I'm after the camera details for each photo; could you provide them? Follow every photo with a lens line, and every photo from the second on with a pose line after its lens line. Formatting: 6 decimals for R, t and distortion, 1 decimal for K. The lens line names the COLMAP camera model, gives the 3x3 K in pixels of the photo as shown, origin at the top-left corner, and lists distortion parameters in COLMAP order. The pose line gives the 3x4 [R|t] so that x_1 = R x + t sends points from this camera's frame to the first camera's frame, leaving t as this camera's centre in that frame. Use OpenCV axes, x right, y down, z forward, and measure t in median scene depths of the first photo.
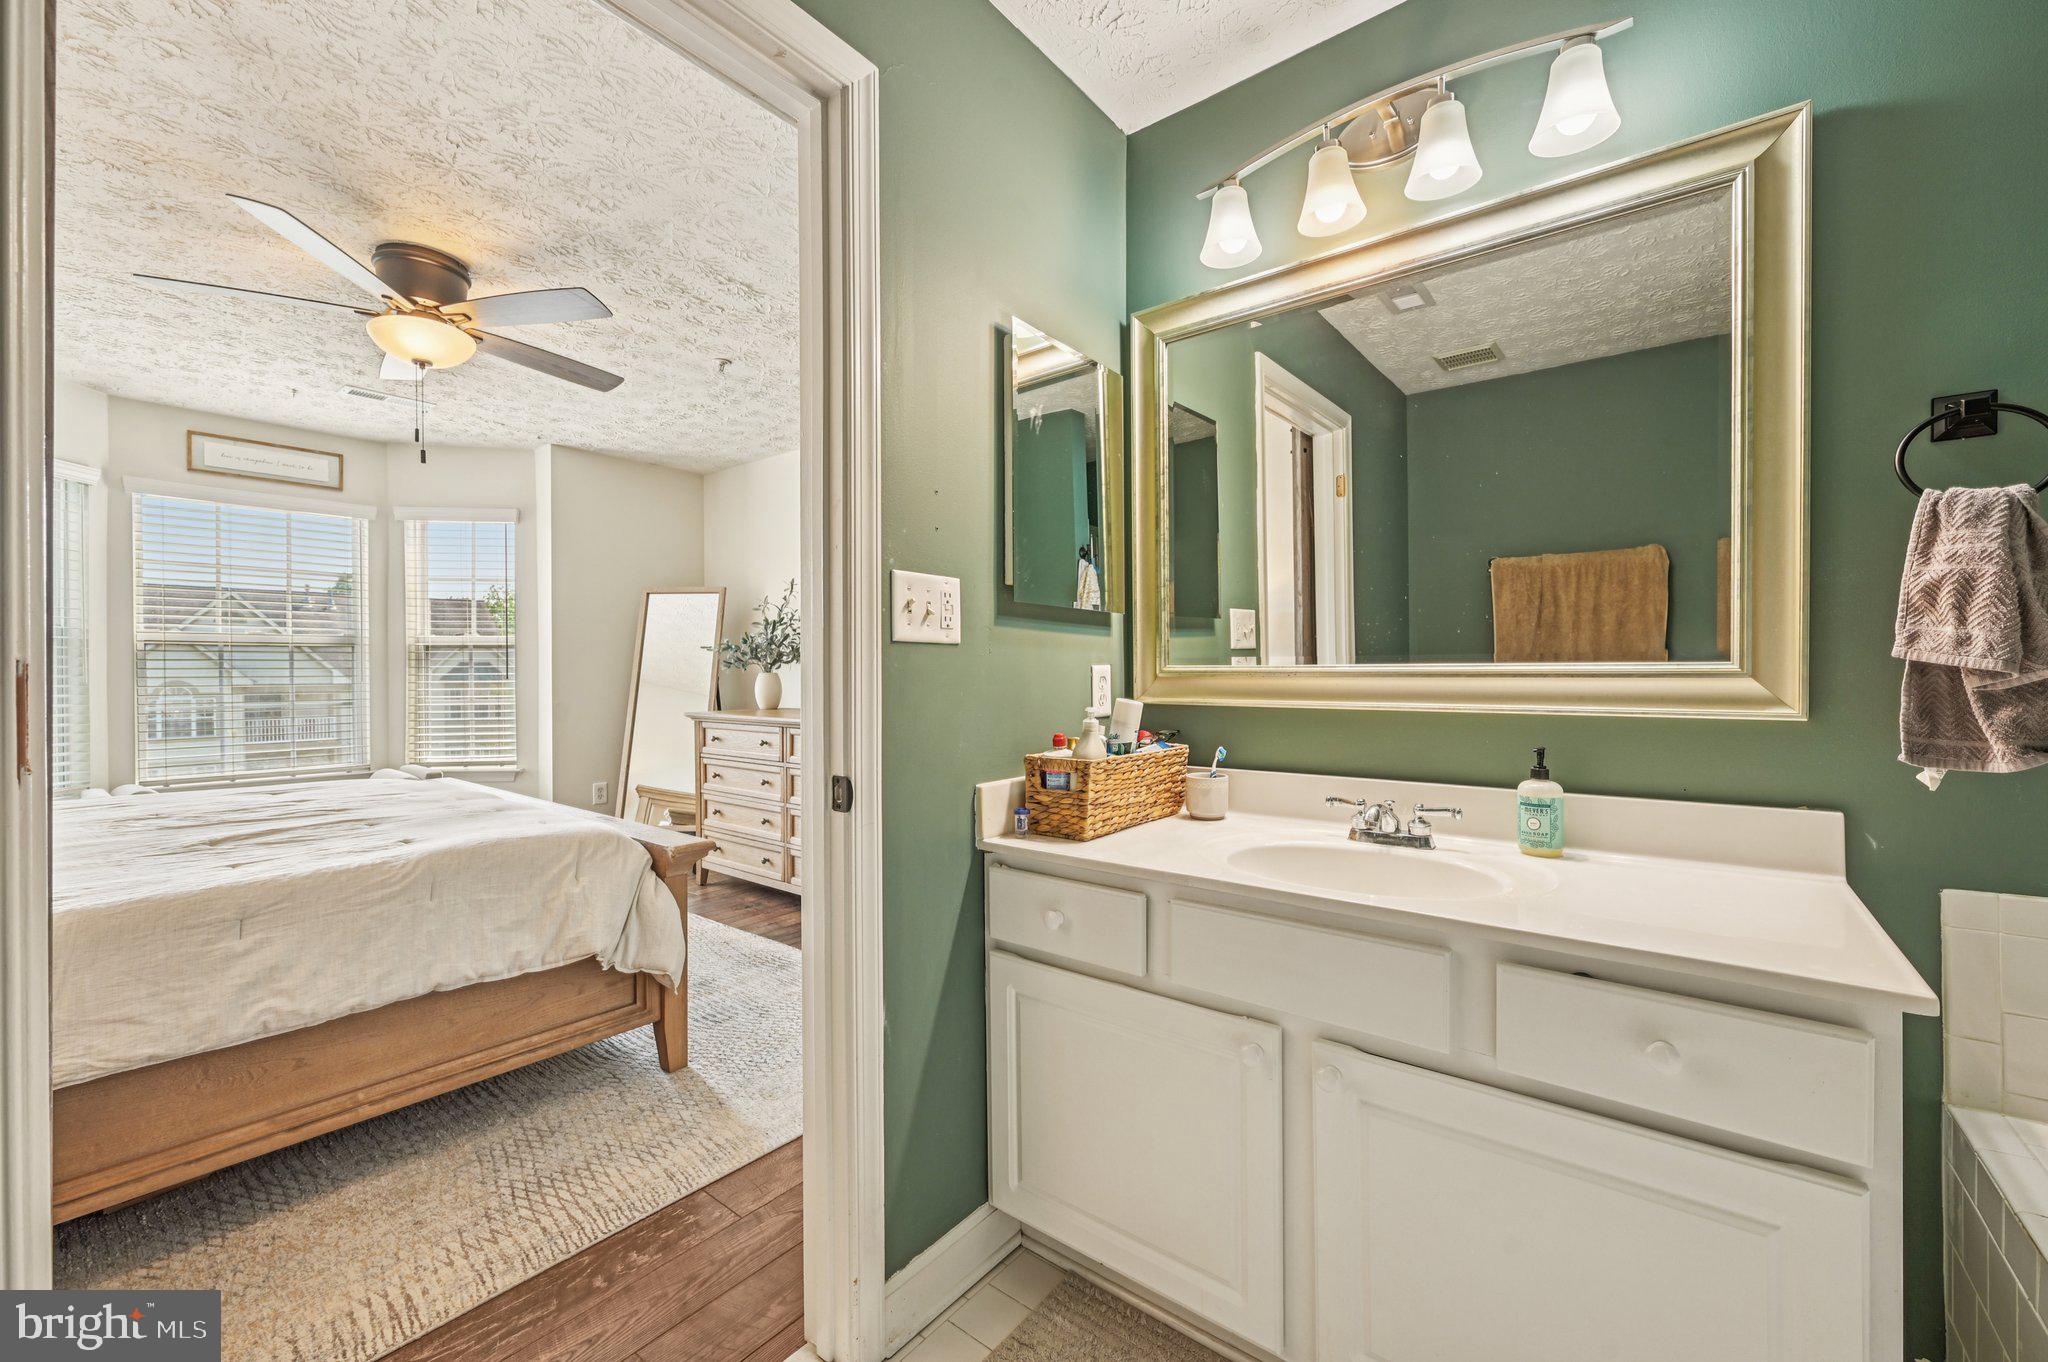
lens RADIAL K [[818.1, 0, 1032.1], [0, 818.1, 675.7], [0, 0, 1]] dist [0.000493, 0.000052]
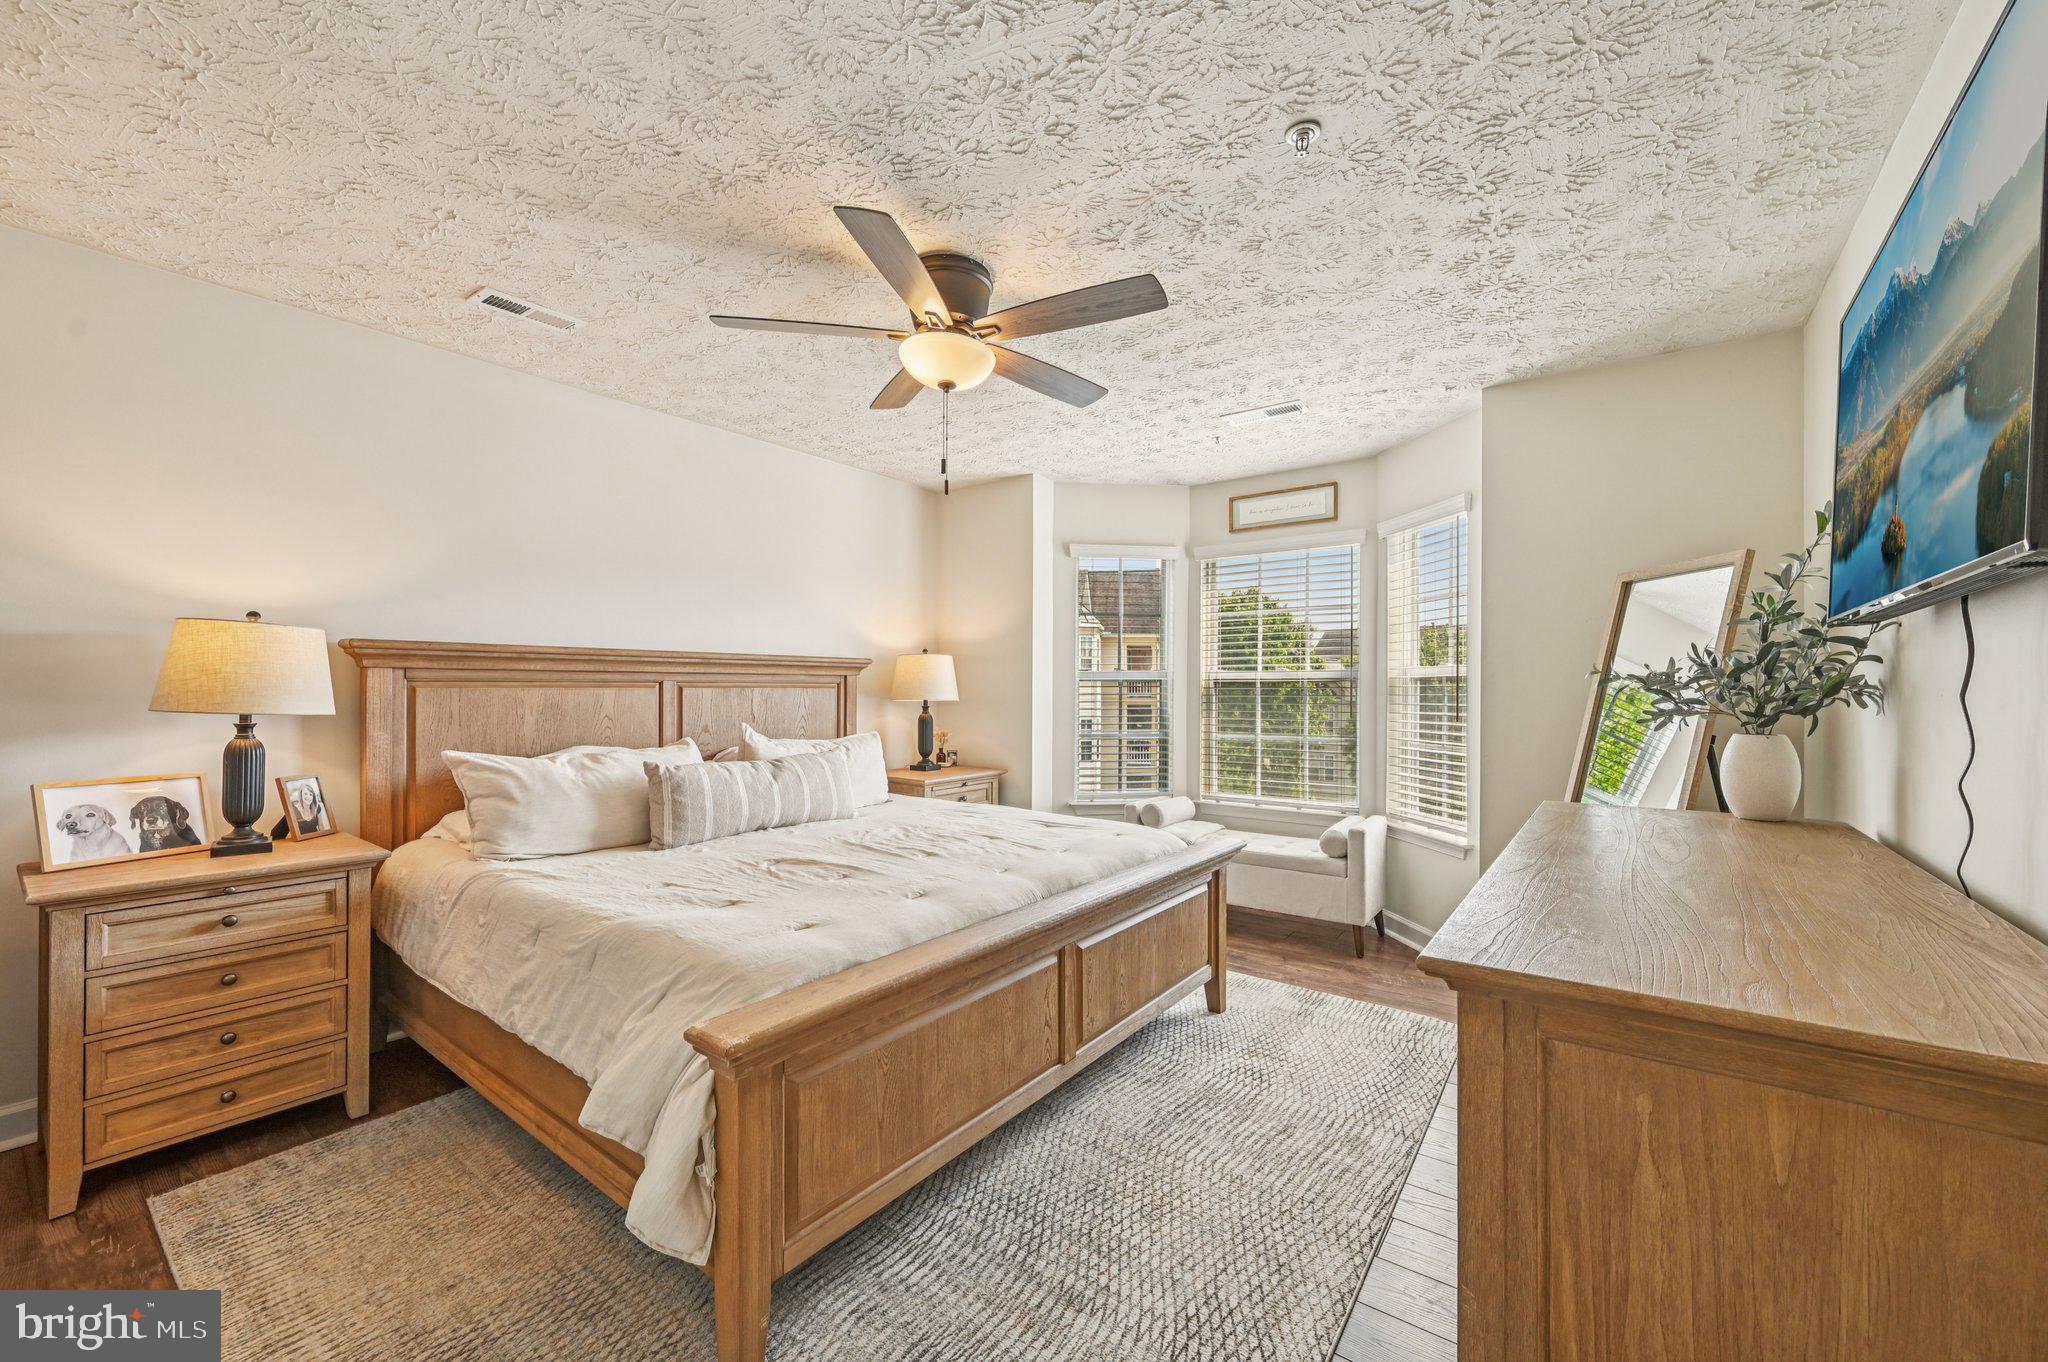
lens RADIAL K [[803.2, 0, 1026.6], [0, 803.2, 689.4], [0, 0, 1]] dist [-0.002230, -0.000197]
pose [[0.022781, 0.004302, -0.999731, 0.105210], [-0.008330, 0.999957, 0.004113, -0.031678], [0.999706, 0.008234, 0.022815, 0.716757]]
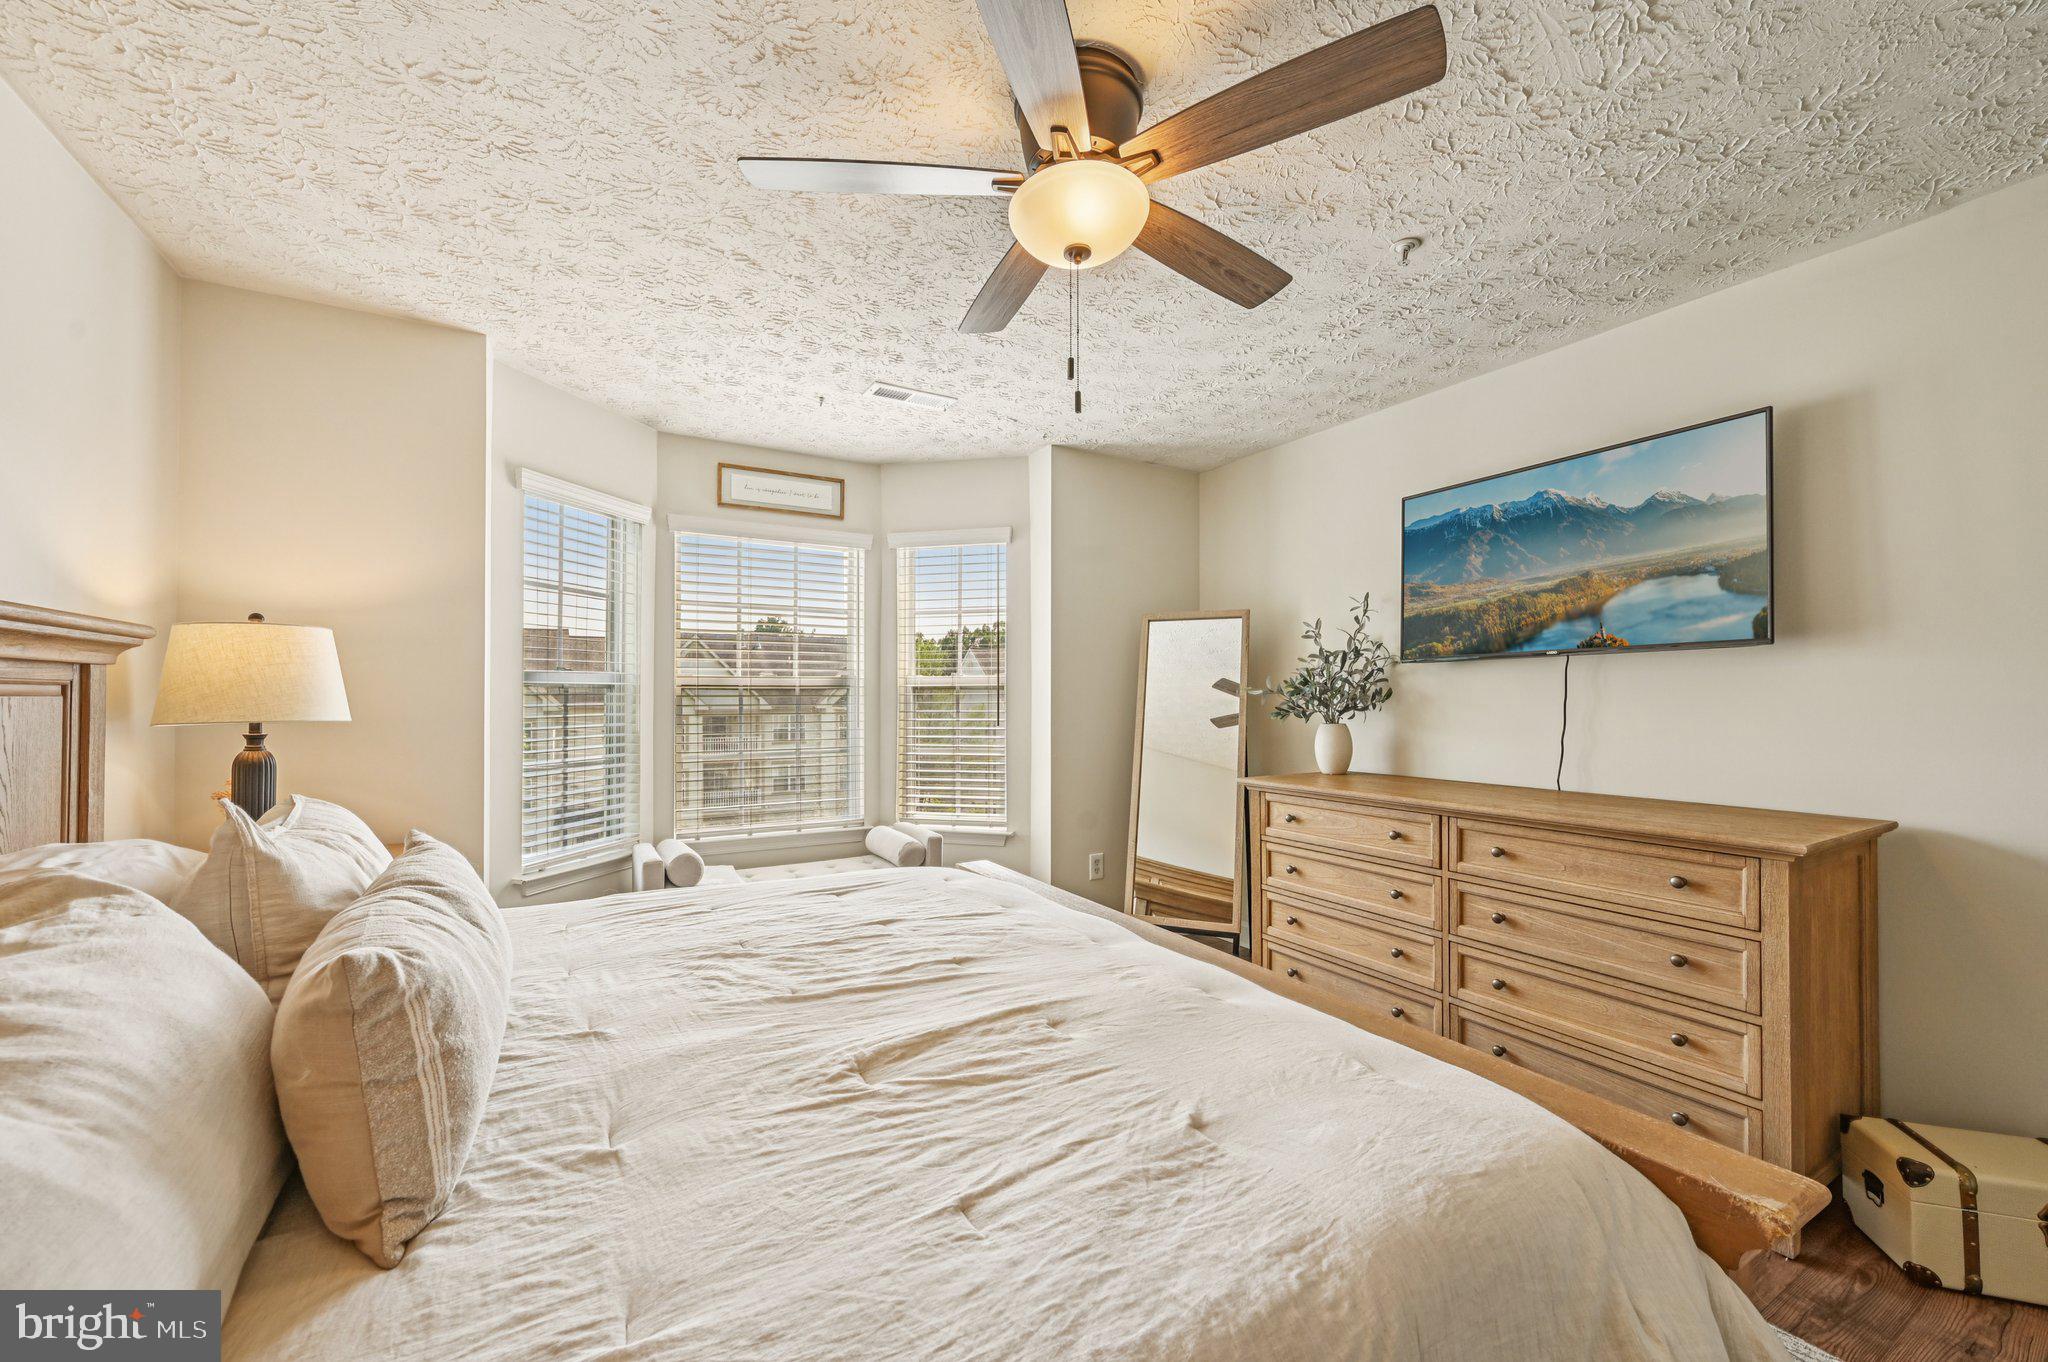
lens RADIAL K [[809.9, 0, 1034.1], [0, 809.9, 689.0], [0, 0, 1]] dist [-0.003146, -0.000019]
pose [[0.931031, -0.002582, -0.364931, -0.365846], [-0.003807, 0.999852, -0.016787, -0.025212], [0.364920, 0.017019, 0.930883, 0.277705]]
